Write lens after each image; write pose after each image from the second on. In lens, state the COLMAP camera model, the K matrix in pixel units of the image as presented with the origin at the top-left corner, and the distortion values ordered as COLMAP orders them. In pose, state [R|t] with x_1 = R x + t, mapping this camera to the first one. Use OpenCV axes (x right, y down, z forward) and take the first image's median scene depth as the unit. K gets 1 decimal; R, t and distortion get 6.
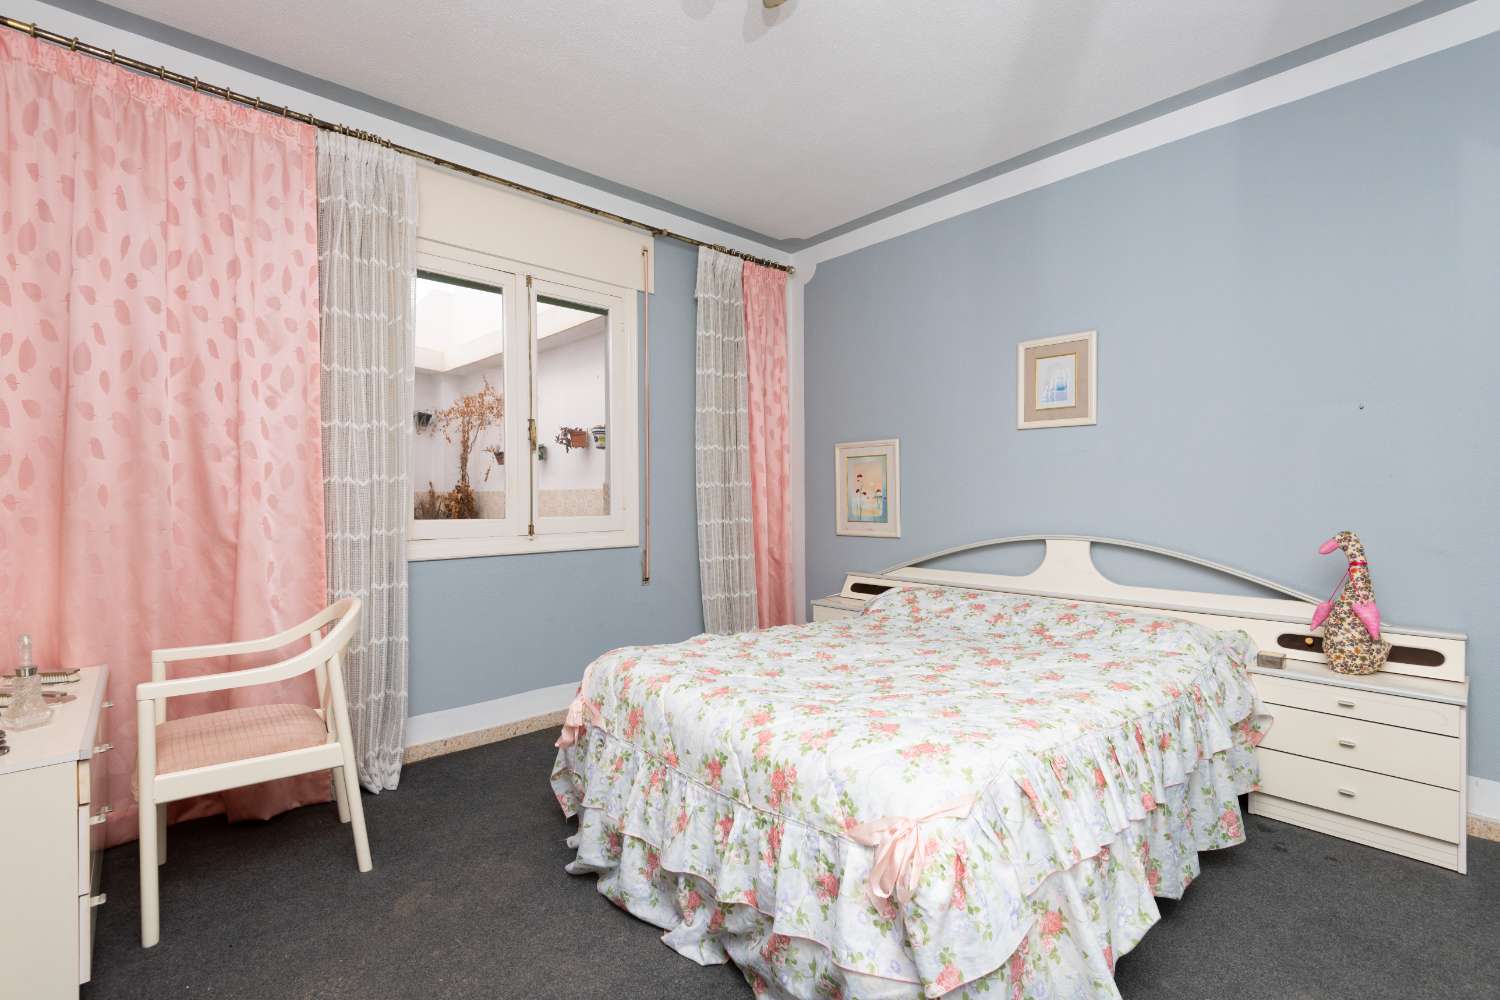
lens RADIAL K [[666.9, 0, 750.0], [0, 666.9, 500.0], [0, 0, 1]] dist [0.028165, -0.016120]
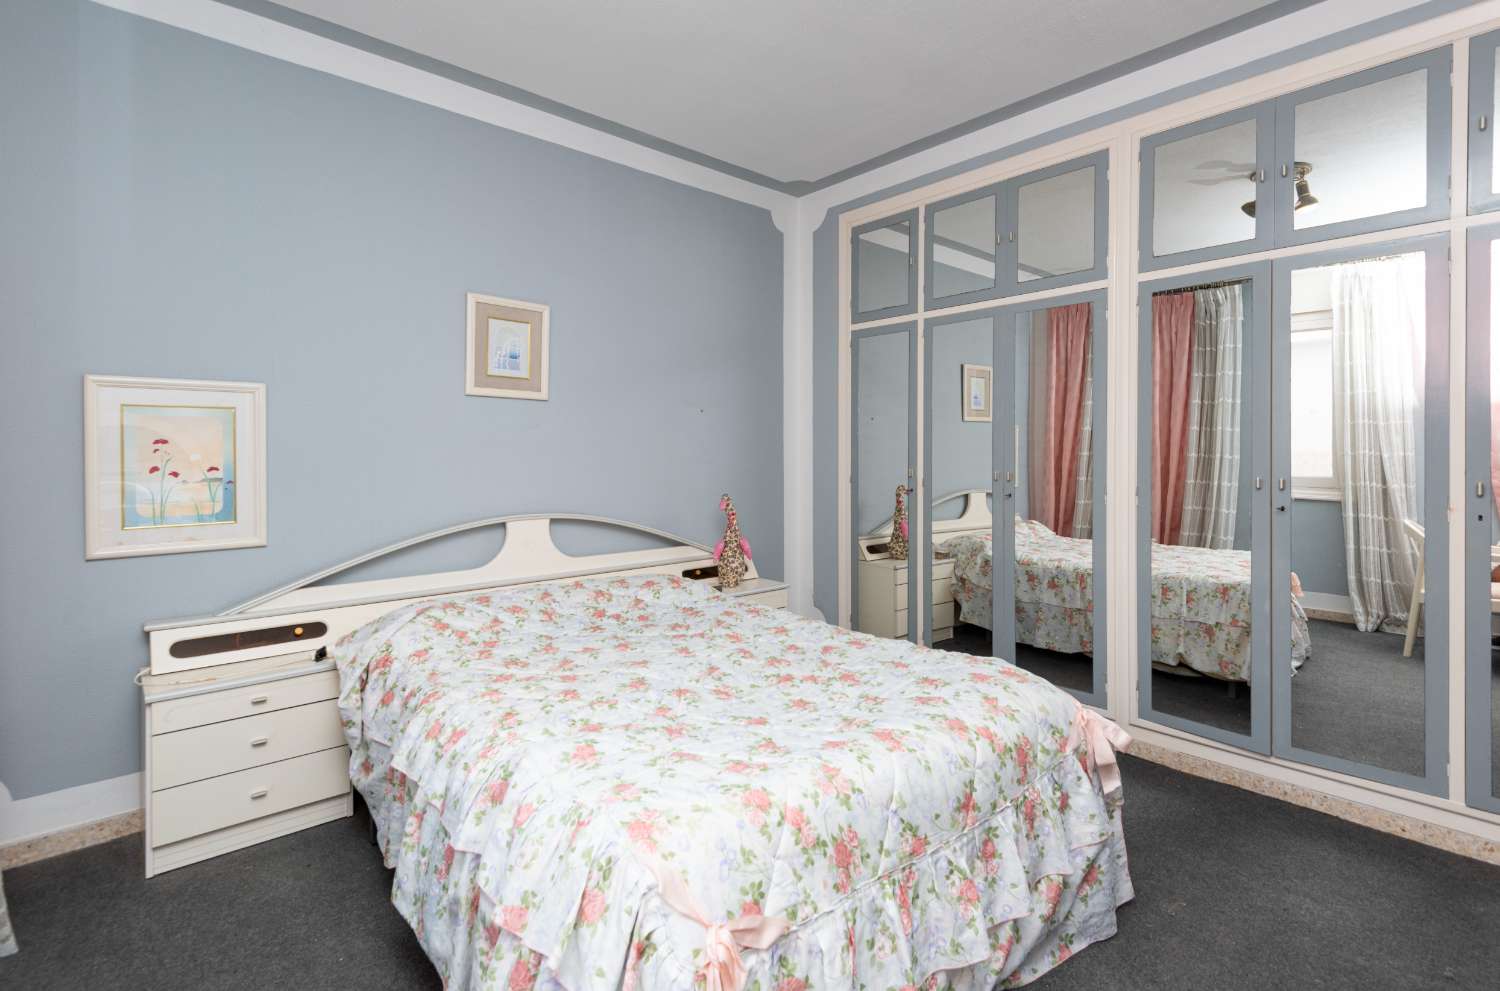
lens RADIAL K [[719.9, 0, 747.0], [0, 719.9, 452.8], [0, 0, 1]] dist [0.031842, -0.000142]
pose [[0.023305, 0.002626, 0.999725, -0.524645], [0.004538, 0.999986, -0.002733, -0.029777], [-0.999718, 0.004601, 0.023293, 0.654767]]
